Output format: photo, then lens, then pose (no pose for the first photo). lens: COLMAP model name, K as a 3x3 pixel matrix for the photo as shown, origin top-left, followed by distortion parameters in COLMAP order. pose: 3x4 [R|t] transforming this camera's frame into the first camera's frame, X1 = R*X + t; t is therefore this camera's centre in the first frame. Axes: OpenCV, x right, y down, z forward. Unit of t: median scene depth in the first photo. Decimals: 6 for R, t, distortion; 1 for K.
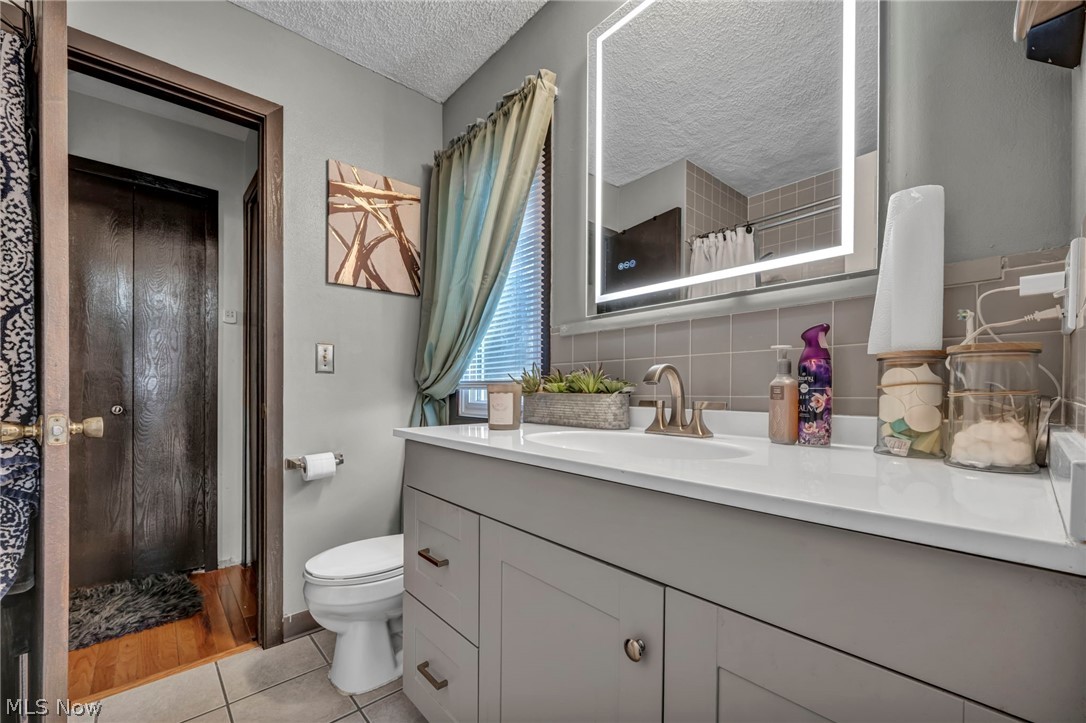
lens RADIAL K [[441.1, 0, 542.3], [0, 441.1, 395.0], [0, 0, 1]] dist [-0.001184, -0.000108]
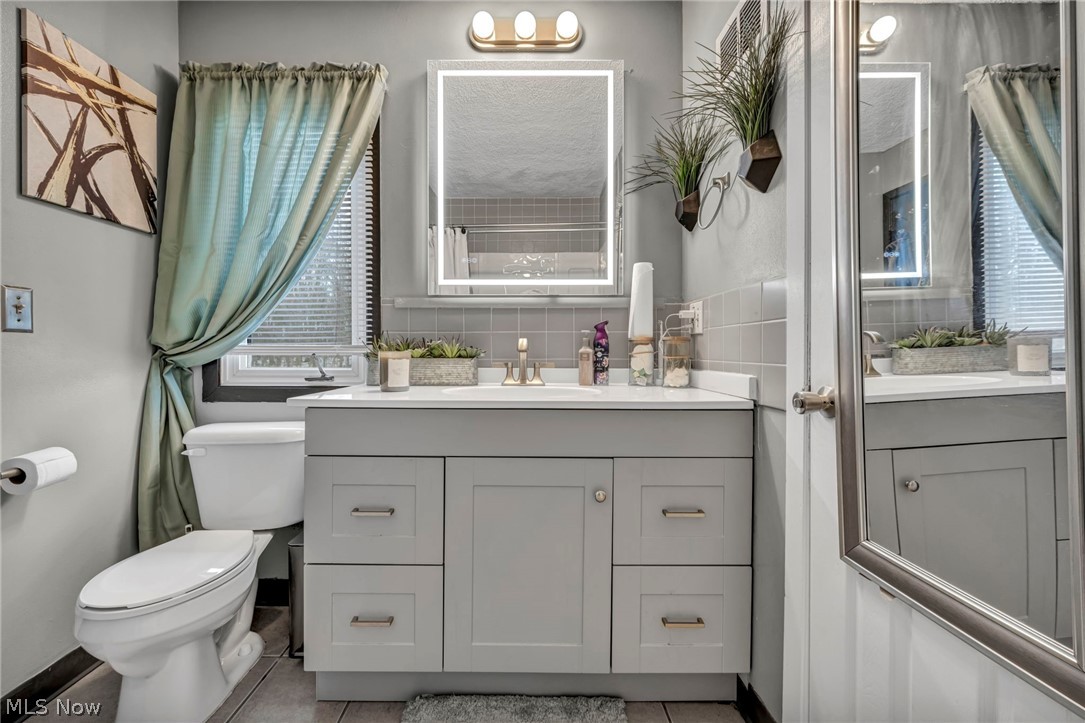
lens RADIAL K [[420.7, 0, 545.4], [0, 420.7, 355.3], [0, 0, 1]] dist [0.001474, 0.000104]
pose [[0.666405, -0.008594, 0.745540, -0.437816], [0.008878, 0.999954, 0.003592, -0.010179], [-0.745537, 0.004225, 0.666451, -0.003503]]
